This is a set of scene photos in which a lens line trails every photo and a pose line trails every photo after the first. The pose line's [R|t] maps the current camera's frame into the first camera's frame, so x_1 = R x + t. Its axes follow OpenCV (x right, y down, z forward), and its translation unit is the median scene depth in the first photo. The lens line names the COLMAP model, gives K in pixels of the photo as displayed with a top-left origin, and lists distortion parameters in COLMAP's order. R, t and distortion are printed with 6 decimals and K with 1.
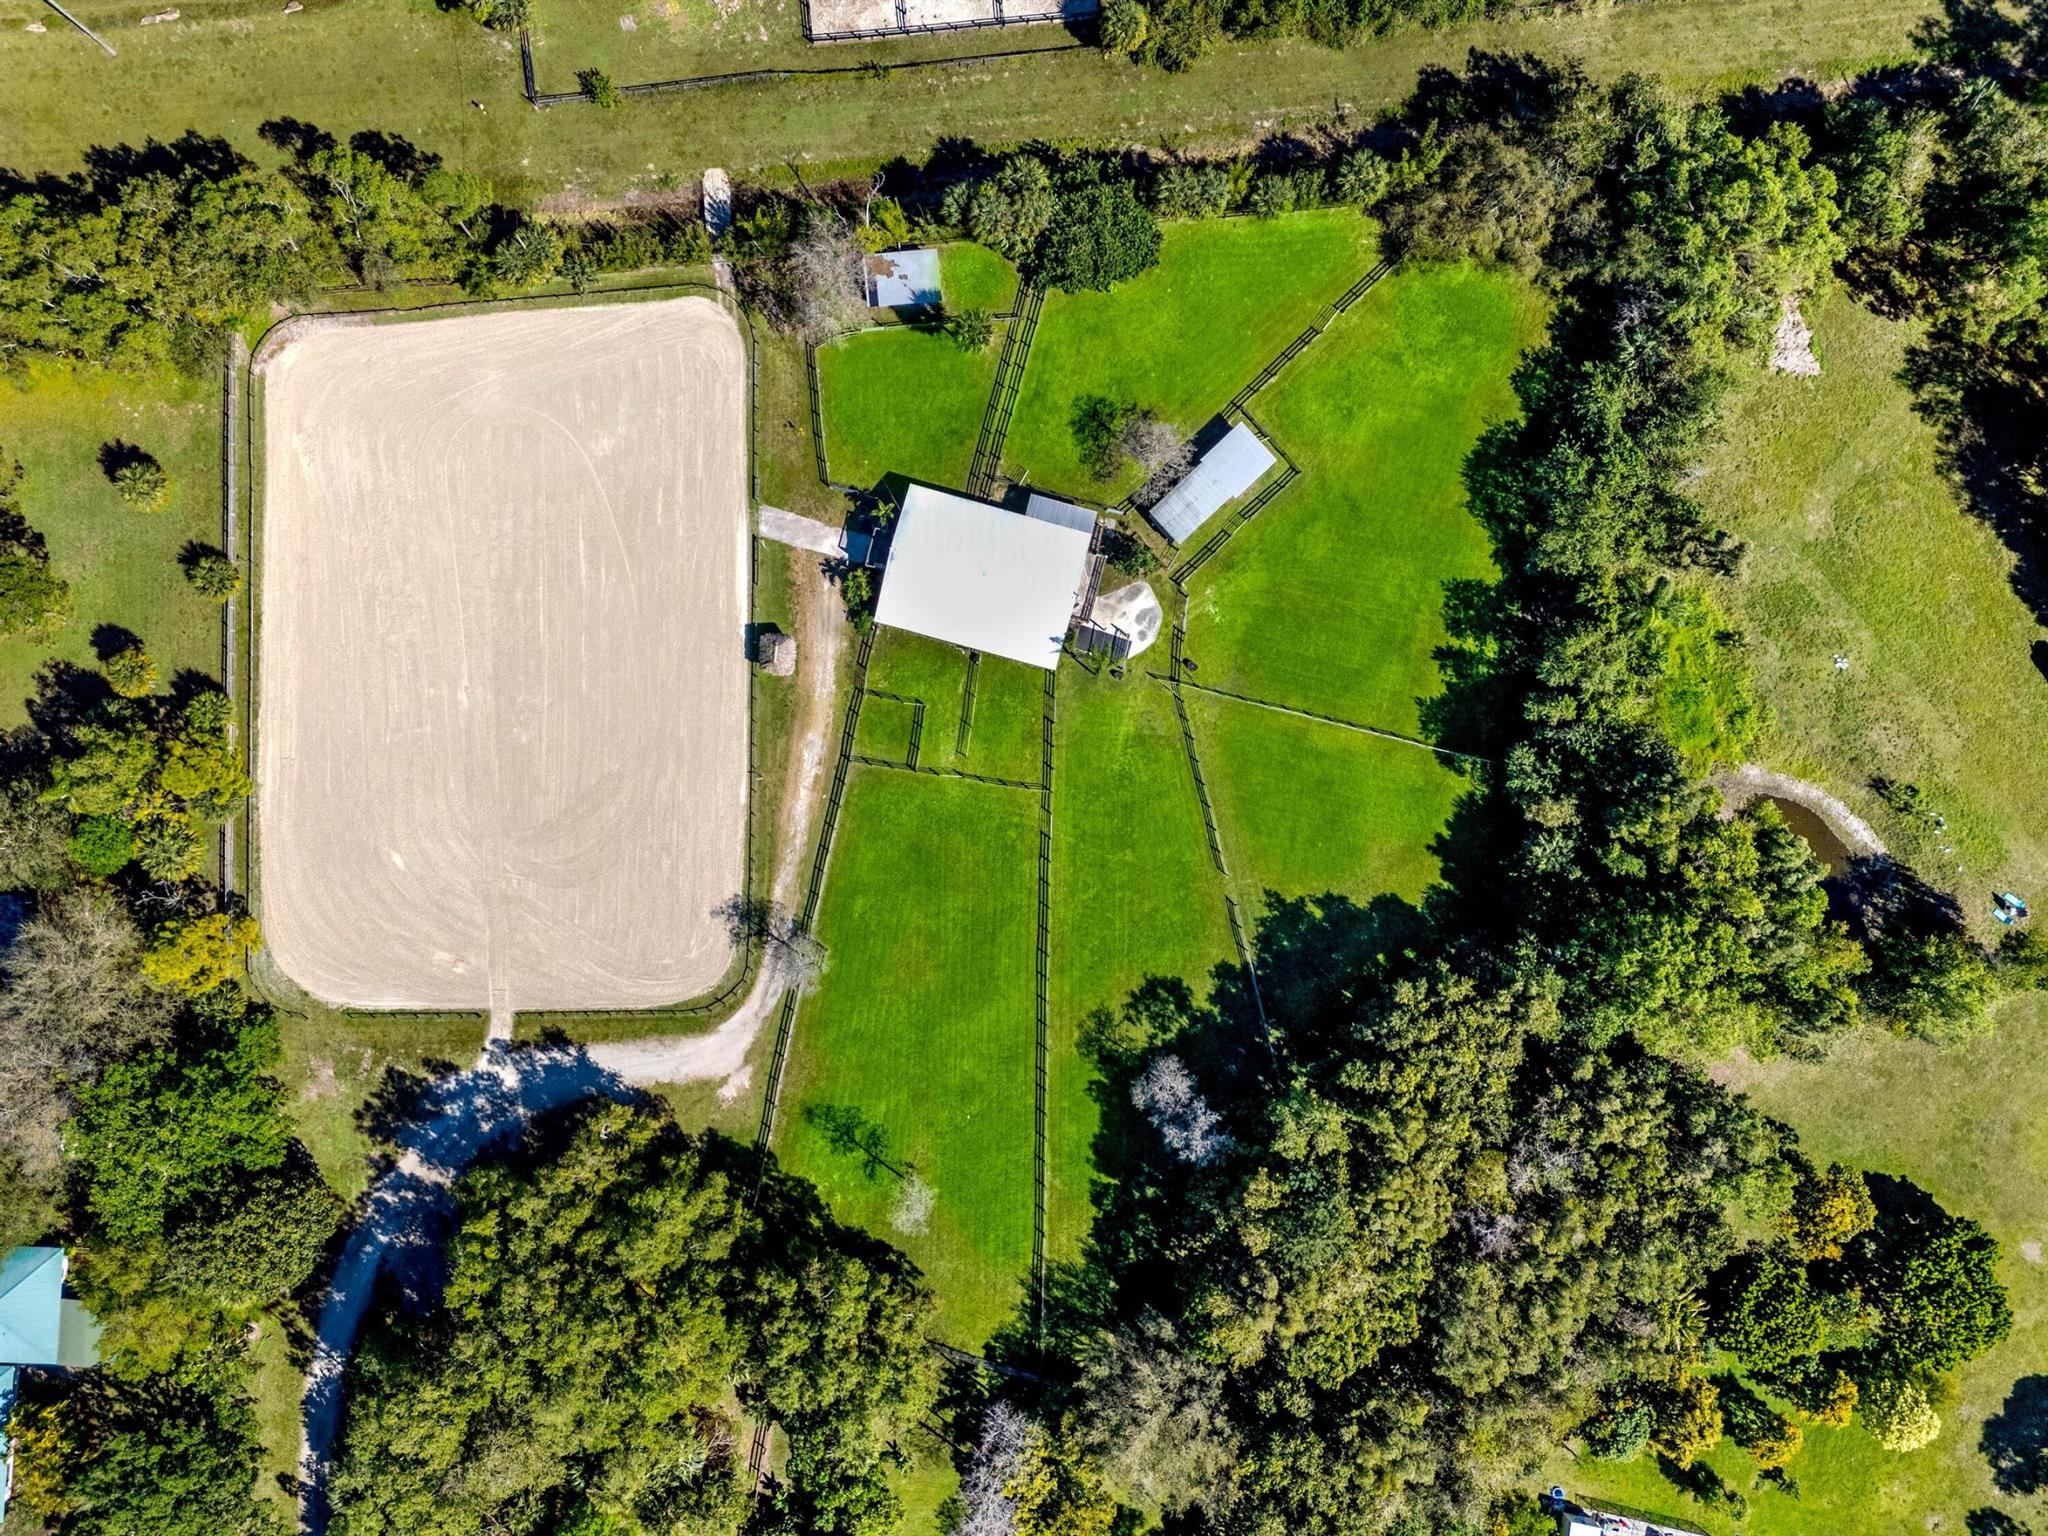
lens RADIAL K [[1538.2, 0, 1021.0], [0, 1538.2, 772.1], [0, 0, 1]] dist [0.080201, -0.091151]
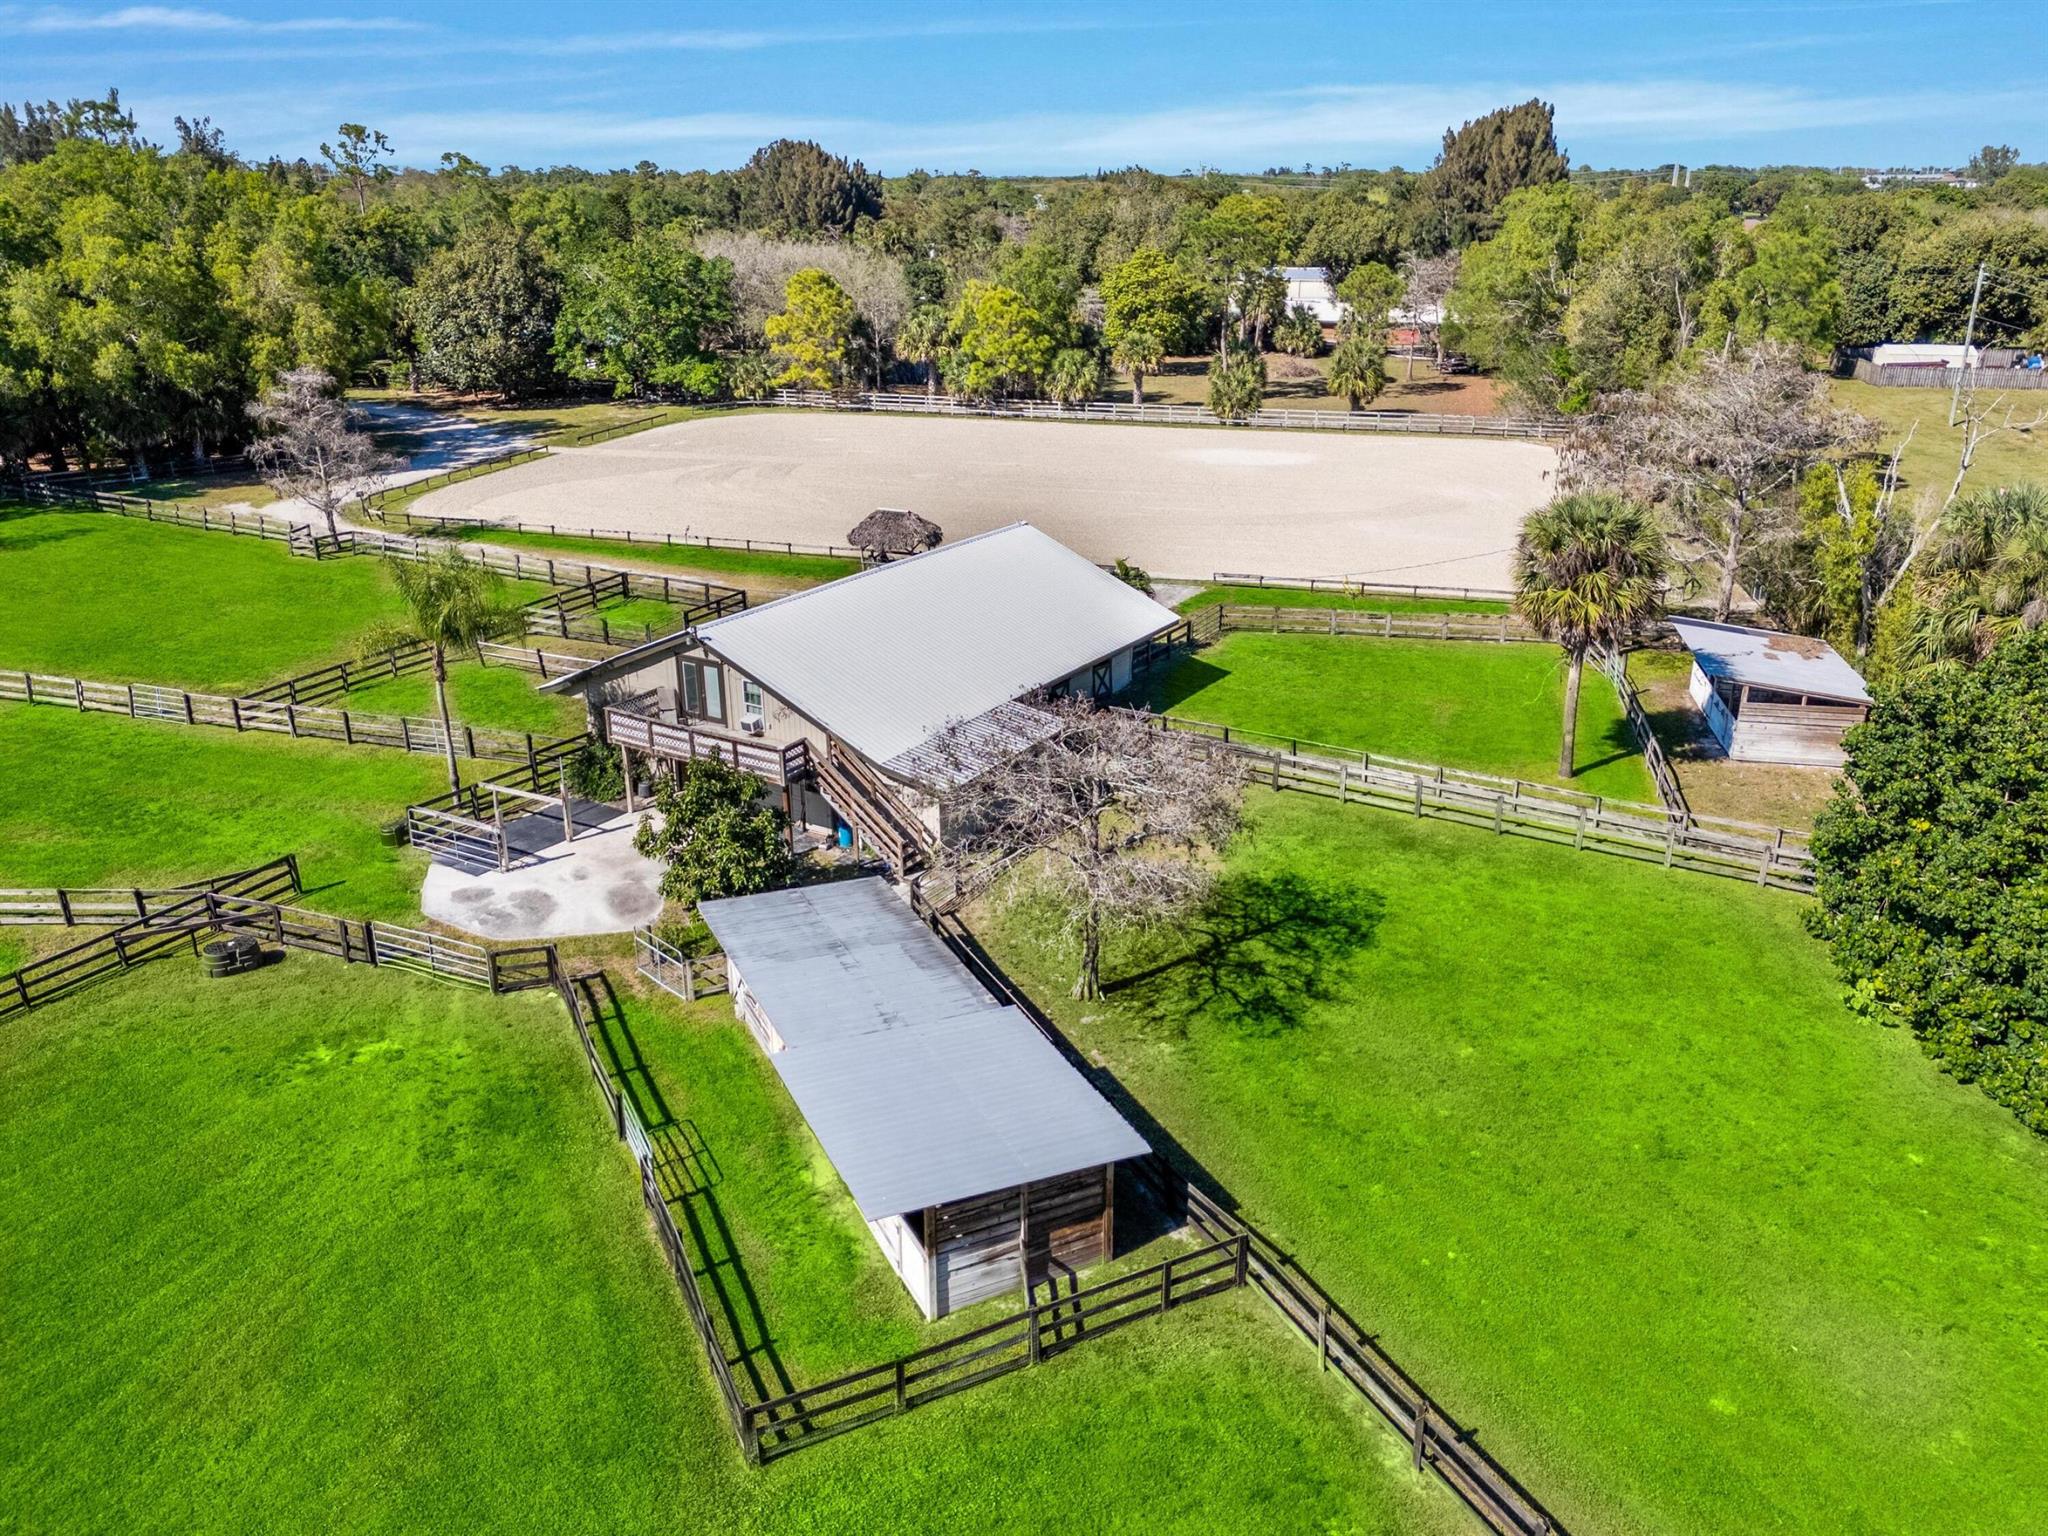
lens RADIAL K [[1538.2, 0, 1021.0], [0, 1538.2, 772.1], [0, 0, 1]] dist [0.080201, -0.091151]
pose [[-0.297786, 0.303339, -0.905157, 0.287819], [-0.954632, -0.095500, 0.282058, -0.255663], [-0.000883, 0.948085, 0.318016, 0.912381]]
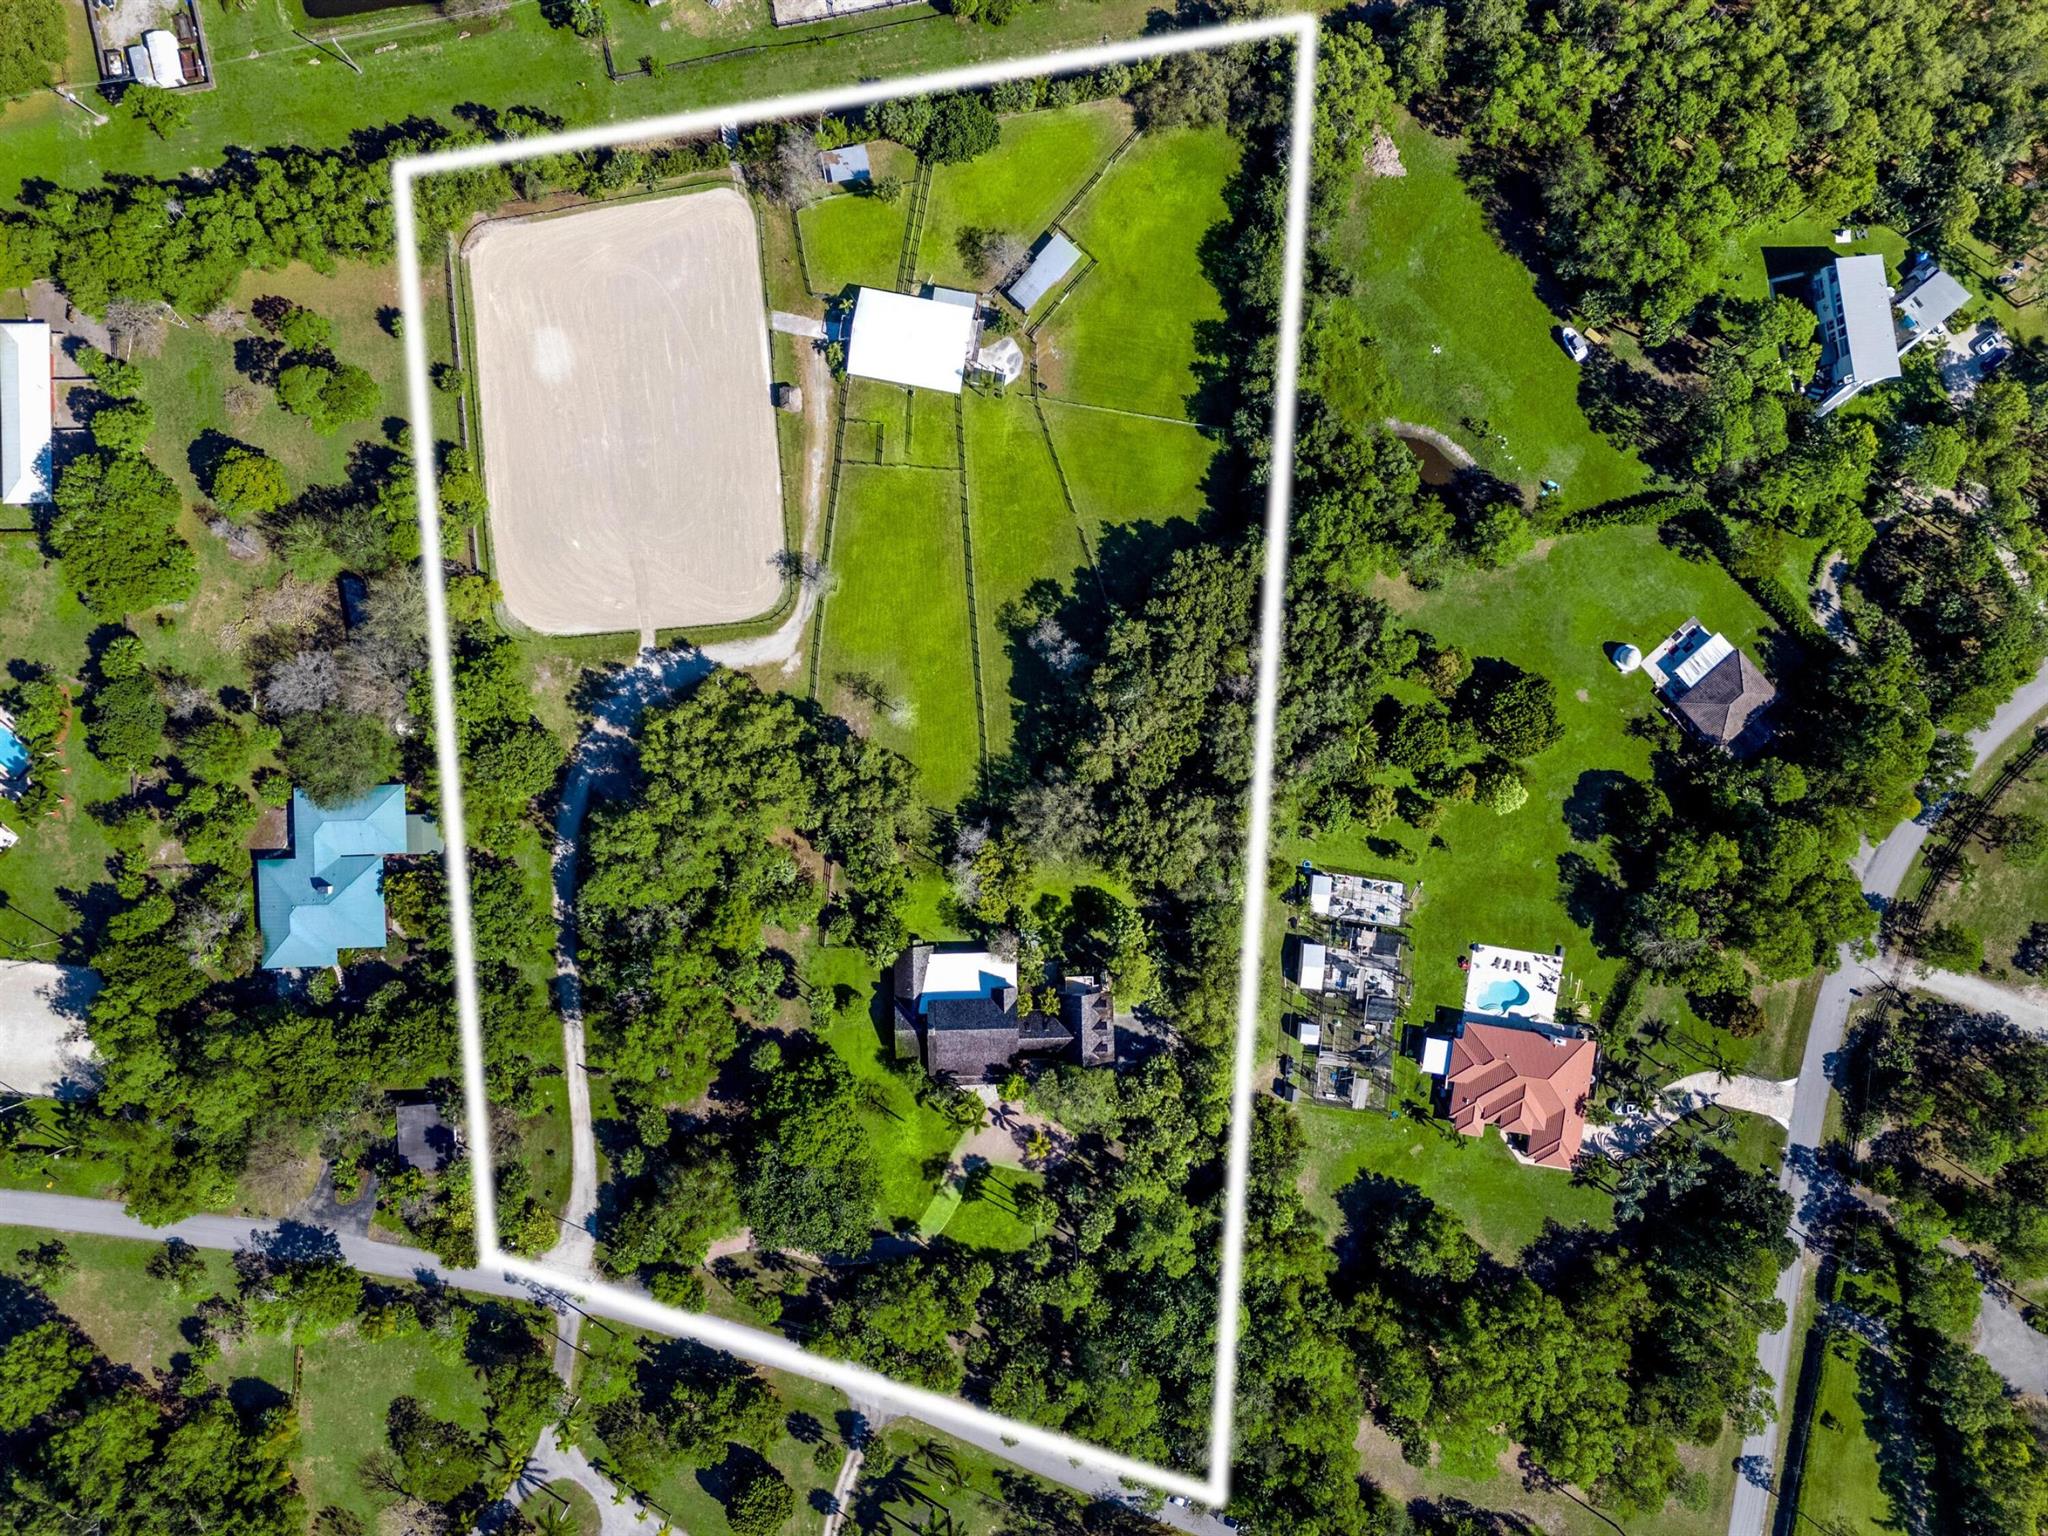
lens RADIAL K [[1530.0, 0, 1028.6], [0, 1530.0, 760.7], [0, 0, 1]] dist [0.080986, -0.120394]
pose [[0.995771, -0.091867, 0.000920, 0.057799], [0.091861, 0.995756, 0.005563, 0.321220], [-0.001427, -0.005455, 0.999984, -0.646414]]
